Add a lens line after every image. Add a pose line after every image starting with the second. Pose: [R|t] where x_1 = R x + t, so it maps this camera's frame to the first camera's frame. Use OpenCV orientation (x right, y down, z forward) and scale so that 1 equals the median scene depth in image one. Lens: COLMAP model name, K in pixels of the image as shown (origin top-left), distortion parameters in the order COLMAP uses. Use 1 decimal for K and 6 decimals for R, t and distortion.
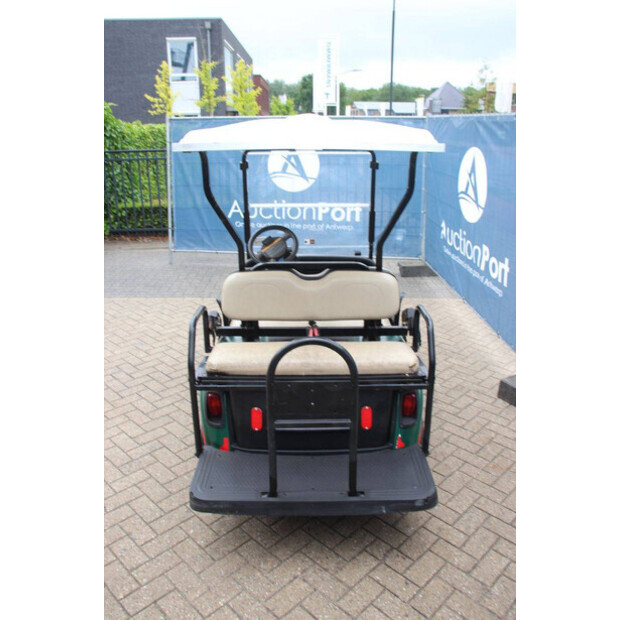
lens RADIAL K [[524.3, 0, 310.0], [0, 524.3, 310.0], [0, 0, 1]] dist [-0.164348, 0.166526]
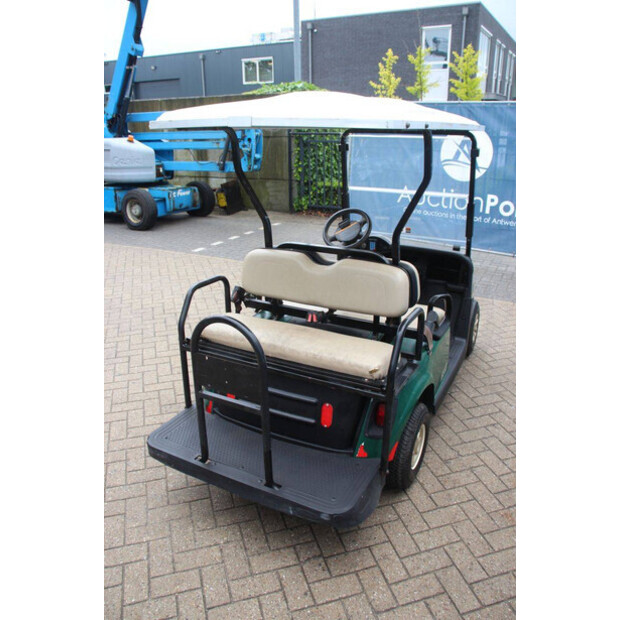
lens RADIAL K [[505.6, 0, 310.0], [0, 505.6, 310.0], [0, 0, 1]] dist [-0.169758, 0.154441]
pose [[0.882368, 0.163877, -0.441103, 0.353421], [-0.148611, 0.986471, 0.069212, -0.031031], [0.446477, 0.004482, 0.894784, 0.132616]]
